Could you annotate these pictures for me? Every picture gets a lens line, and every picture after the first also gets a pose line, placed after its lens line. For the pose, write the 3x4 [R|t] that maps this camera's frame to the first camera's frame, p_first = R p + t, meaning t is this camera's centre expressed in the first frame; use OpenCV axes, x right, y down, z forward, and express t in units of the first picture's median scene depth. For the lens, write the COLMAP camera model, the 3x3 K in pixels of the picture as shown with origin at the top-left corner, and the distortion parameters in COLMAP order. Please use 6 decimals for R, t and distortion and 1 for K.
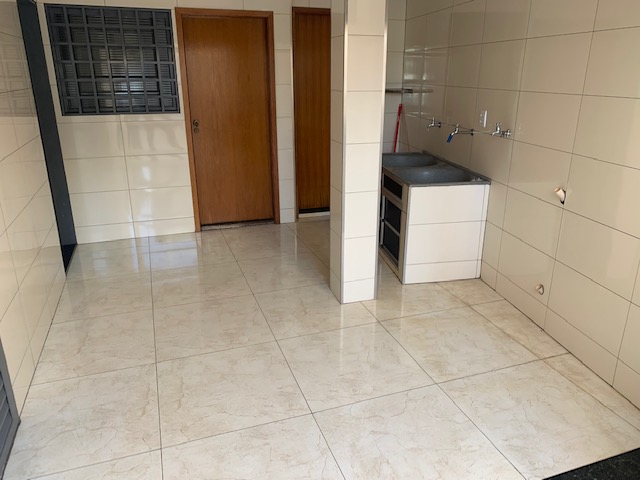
lens RADIAL K [[488.2, 0, 322.0], [0, 488.2, 239.1], [0, 0, 1]] dist [0.022576, -0.015868]
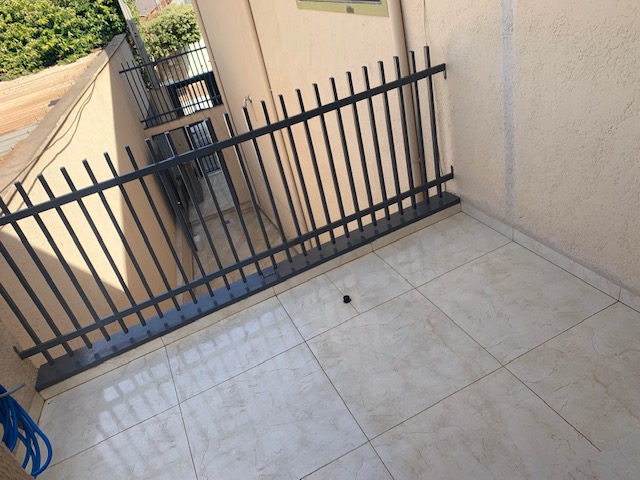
lens RADIAL K [[488.2, 0, 320.5], [0, 488.2, 239.3], [0, 0, 1]] dist [0.022576, -0.015868]
pose [[-0.975804, 0.214839, 0.040622, -0.099688], [0.167358, 0.614347, 0.771083, -0.418196], [0.140703, 0.759225, -0.635437, 1.025602]]
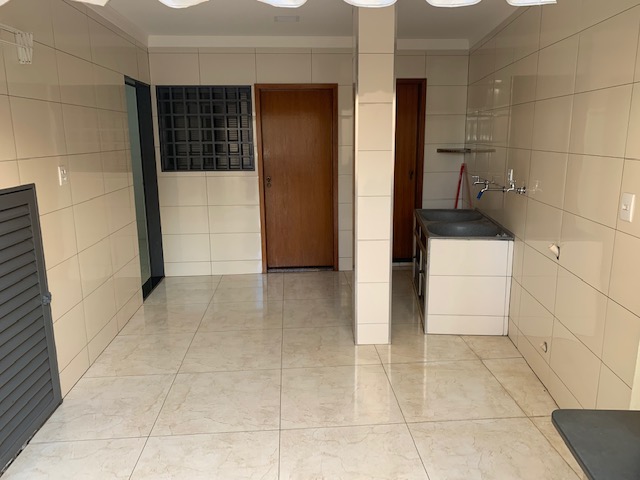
lens RADIAL K [[488.2, 0, 318.7], [0, 488.2, 237.9], [0, 0, 1]] dist [0.022576, -0.015868]
pose [[0.963365, 0.044372, -0.264497, 0.229279], [-0.075603, 0.991153, -0.109089, 0.023886], [0.257317, 0.125089, 0.958197, -0.070780]]
